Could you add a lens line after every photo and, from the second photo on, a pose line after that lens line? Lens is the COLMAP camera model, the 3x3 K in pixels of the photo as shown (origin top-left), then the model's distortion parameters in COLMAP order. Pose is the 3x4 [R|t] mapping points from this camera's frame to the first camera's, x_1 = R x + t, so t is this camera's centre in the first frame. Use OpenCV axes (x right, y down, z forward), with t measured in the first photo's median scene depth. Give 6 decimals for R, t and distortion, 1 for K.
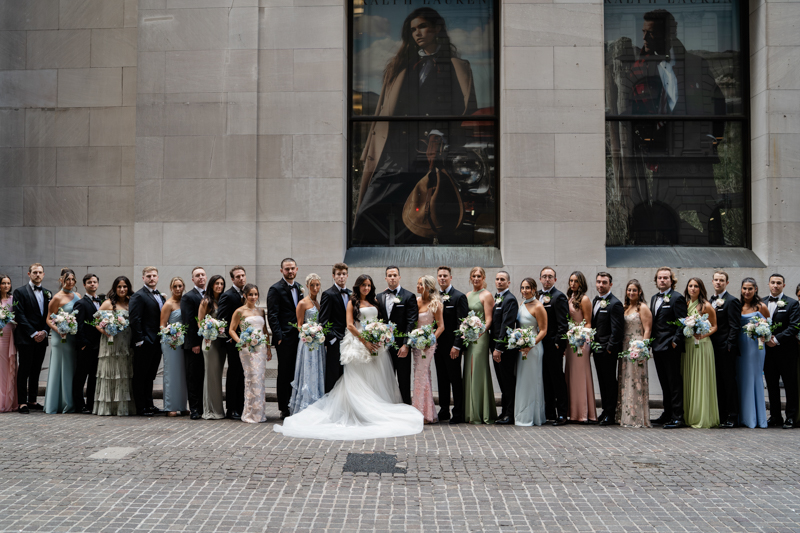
lens RADIAL K [[776.9, 0, 400.0], [0, 776.9, 266.5], [0, 0, 1]] dist [-0.088872, 0.158270]
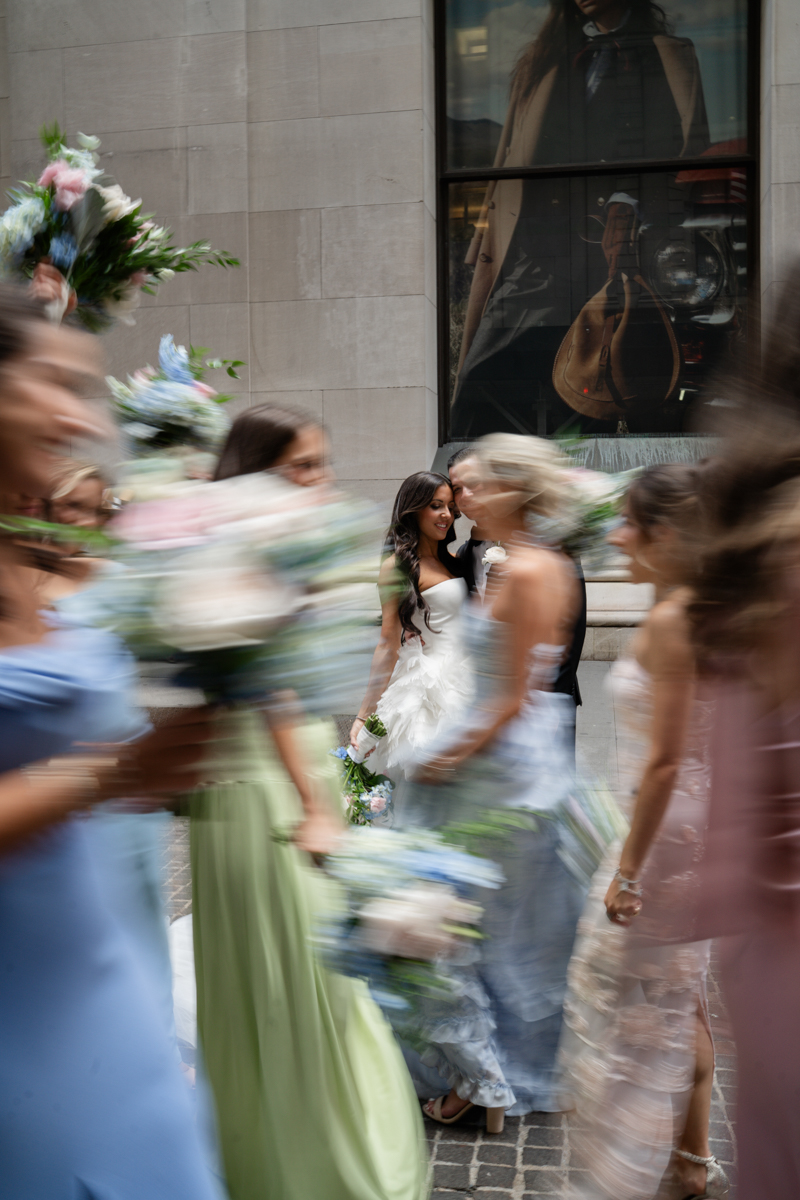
lens RADIAL K [[1147.6, 0, 406.4], [0, 1147.6, 597.8], [0, 0, 1]] dist [-0.107553, 0.132997]
pose [[0.991308, -0.002256, -0.131544, 0.006031], [0.013802, 0.996119, 0.086930, 0.009768], [0.130838, -0.087990, 0.987491, 0.273812]]
